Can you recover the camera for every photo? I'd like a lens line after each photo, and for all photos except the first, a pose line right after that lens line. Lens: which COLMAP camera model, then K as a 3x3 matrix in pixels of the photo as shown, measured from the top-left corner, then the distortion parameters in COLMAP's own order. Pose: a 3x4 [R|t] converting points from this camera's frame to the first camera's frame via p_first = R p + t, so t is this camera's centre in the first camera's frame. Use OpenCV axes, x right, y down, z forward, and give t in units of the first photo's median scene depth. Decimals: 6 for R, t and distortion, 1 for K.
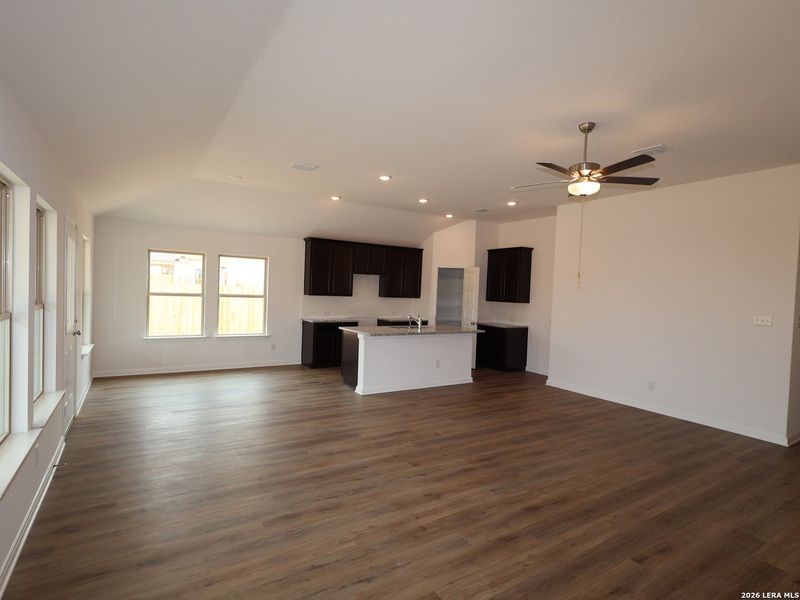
lens RADIAL K [[421.3, 0, 402.6], [0, 421.3, 300.1], [0, 0, 1]] dist [0.002601, 0.000327]
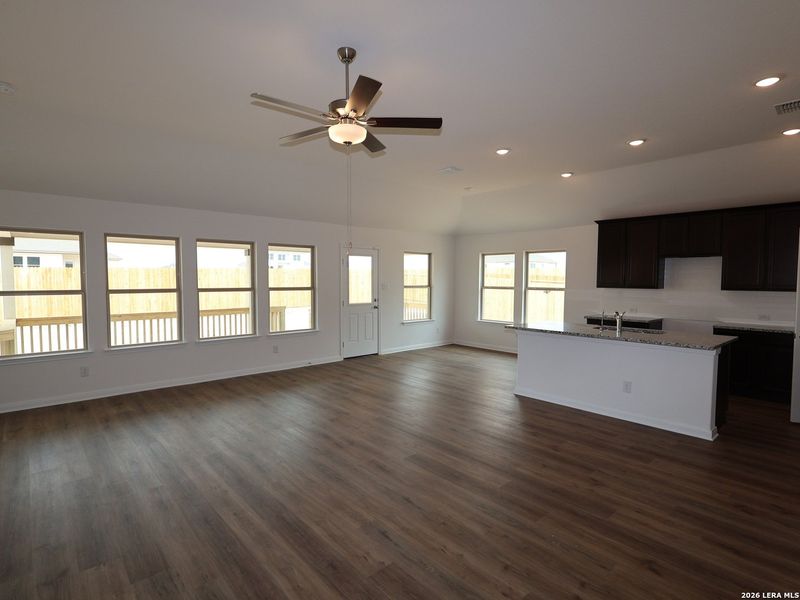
lens RADIAL K [[421.3, 0, 402.6], [0, 421.3, 300.1], [0, 0, 1]] dist [0.002601, 0.000327]
pose [[0.158554, 0.013437, -0.987259, 1.042101], [-0.021746, 0.999712, 0.010114, 0.026425], [0.987111, 0.019865, 0.158801, 0.836235]]
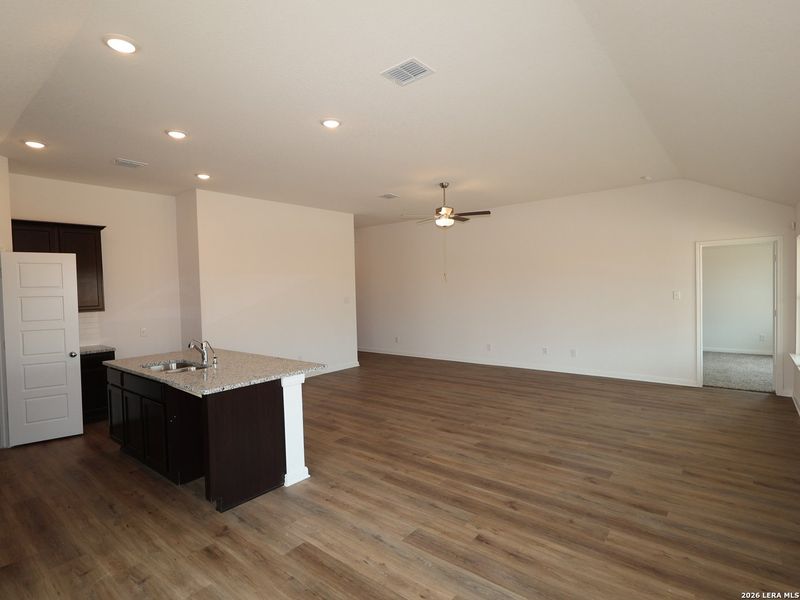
lens RADIAL K [[421.3, 0, 402.6], [0, 421.3, 300.1], [0, 0, 1]] dist [0.002601, 0.000327]
pose [[-0.313878, -0.059662, 0.947587, -0.927149], [0.040493, 0.996275, 0.076141, -0.077949], [-0.948599, 0.062269, -0.310293, 1.436574]]
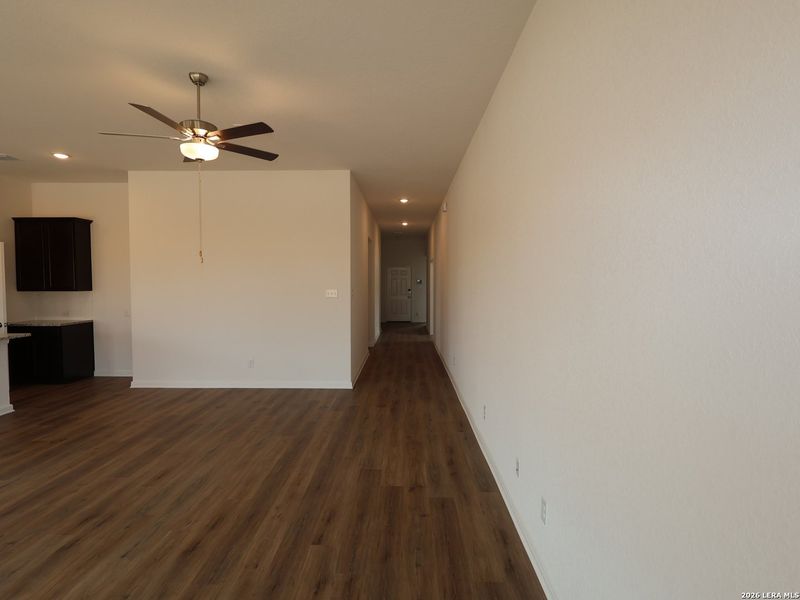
lens RADIAL K [[421.3, 0, 402.6], [0, 421.3, 300.1], [0, 0, 1]] dist [0.002601, 0.000327]
pose [[0.553967, -0.078366, 0.828842, -0.060834], [0.042851, 0.996924, 0.065618, -0.003774], [-0.831435, -0.000833, 0.555621, 0.158474]]
